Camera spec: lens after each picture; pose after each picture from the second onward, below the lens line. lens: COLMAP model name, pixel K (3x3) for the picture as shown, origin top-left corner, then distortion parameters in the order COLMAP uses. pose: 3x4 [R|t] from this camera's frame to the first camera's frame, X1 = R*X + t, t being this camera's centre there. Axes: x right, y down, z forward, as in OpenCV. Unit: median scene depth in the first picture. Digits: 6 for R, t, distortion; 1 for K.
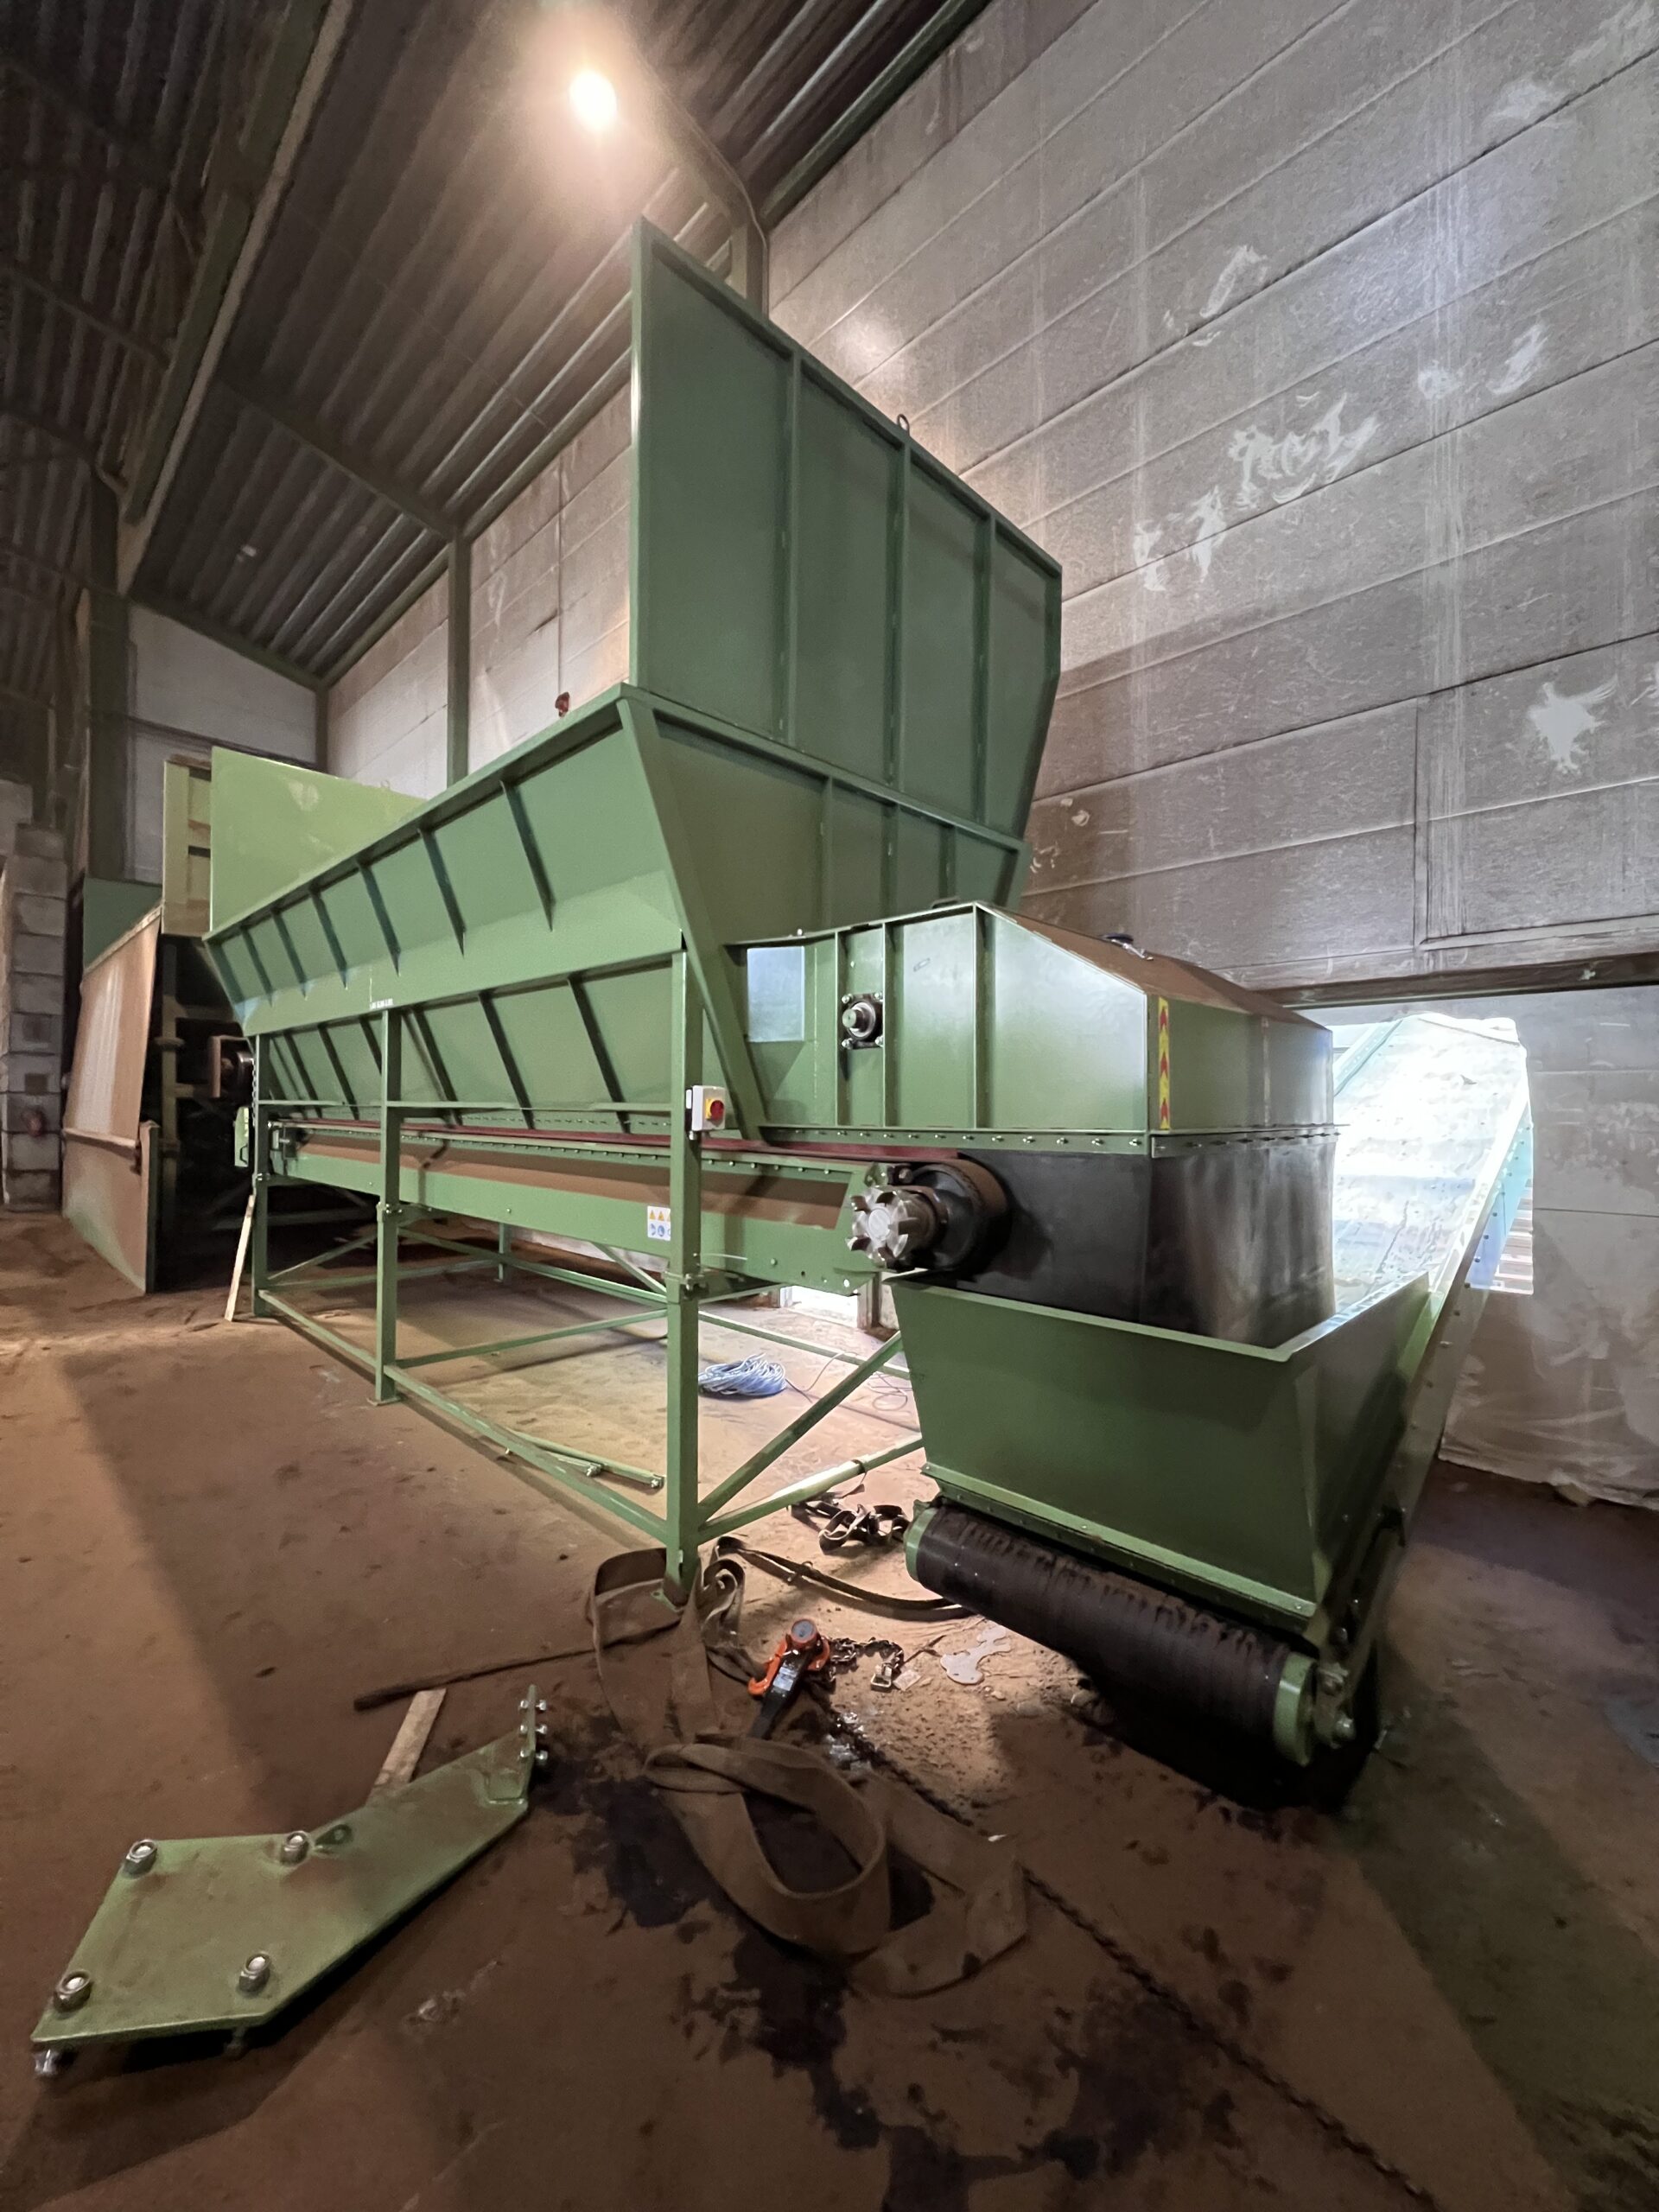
lens RADIAL K [[883.2, 0, 834.5], [0, 883.2, 1099.3], [0, 0, 1]] dist [0.001879, 0.000218]
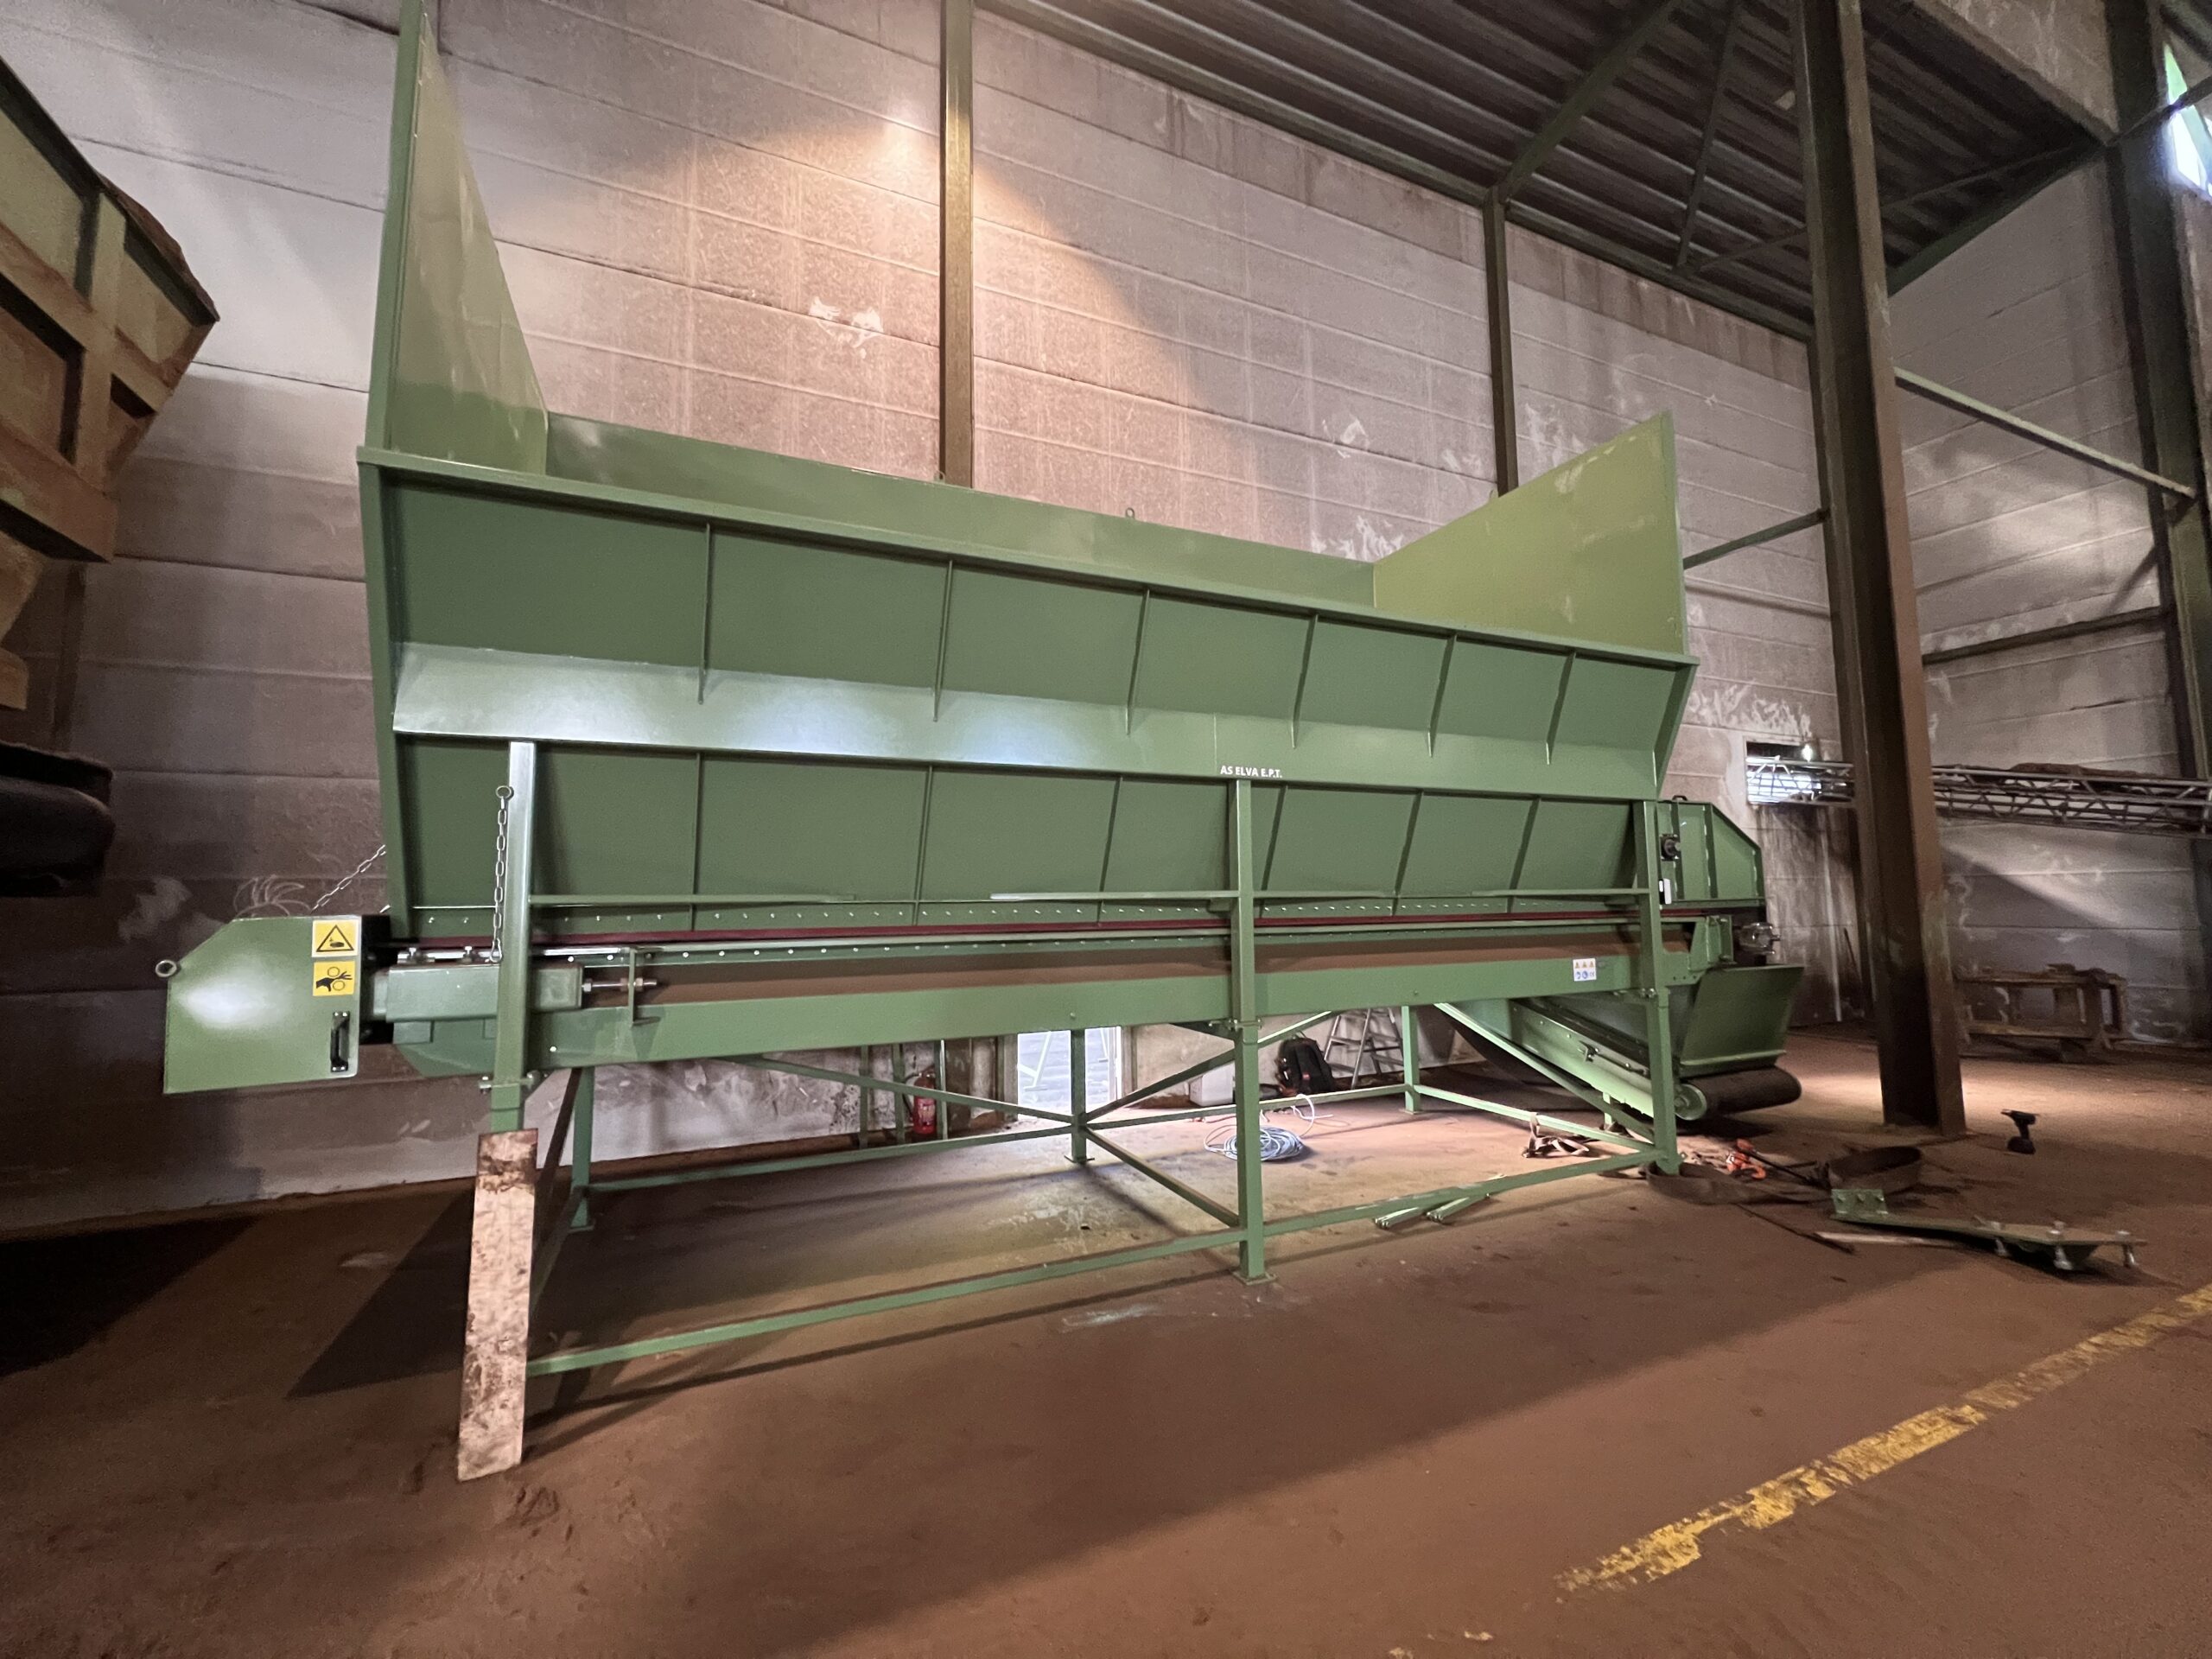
lens RADIAL K [[883.2, 0, 1103.7], [0, 883.2, 826.9], [0, 0, 1]] dist [0.001879, 0.000218]
pose [[0.360704, 0.072964, 0.929822, -1.576420], [0.004407, 0.996791, -0.079929, 0.012399], [-0.932670, 0.032929, 0.359224, 1.004145]]
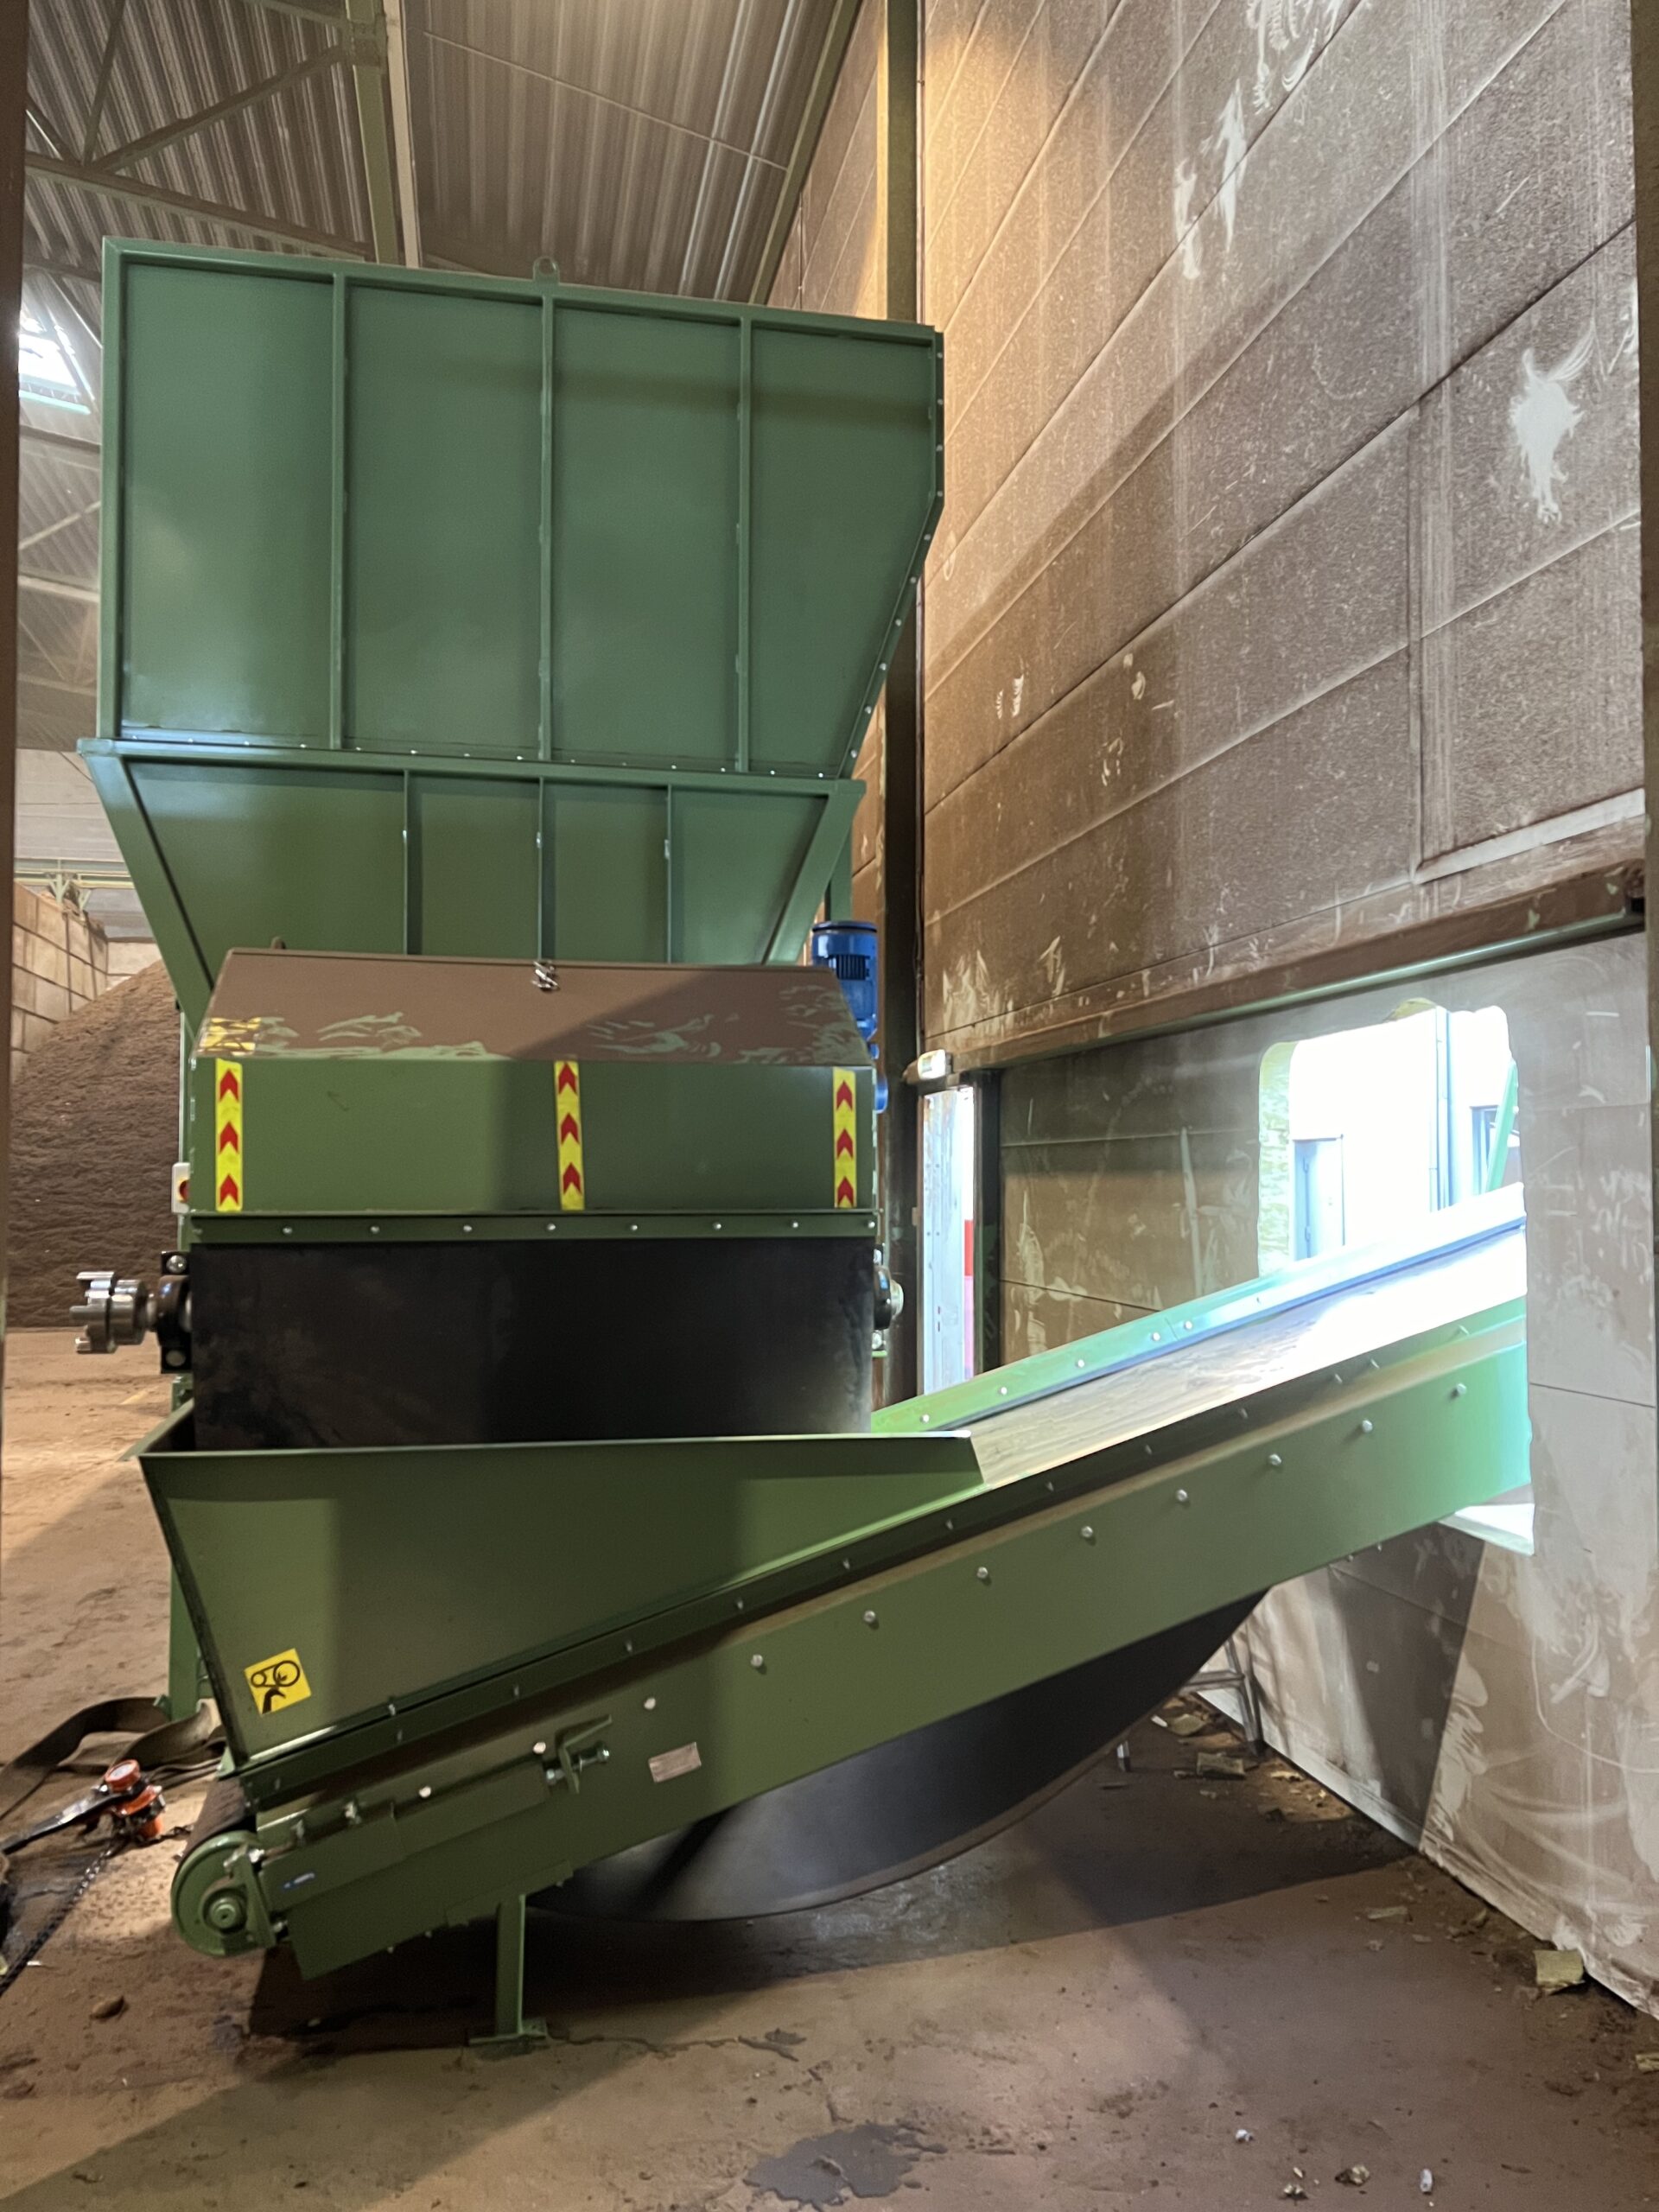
lens RADIAL K [[1673.3, 0, 825.8], [0, 1673.3, 1114.7], [0, 0, 1]] dist [0.024396, -0.013466]
pose [[0.825748, -0.029213, -0.563282, 0.986872], [0.008934, 0.999210, -0.038724, 0.004081], [0.563968, 0.026943, 0.825357, -0.018587]]
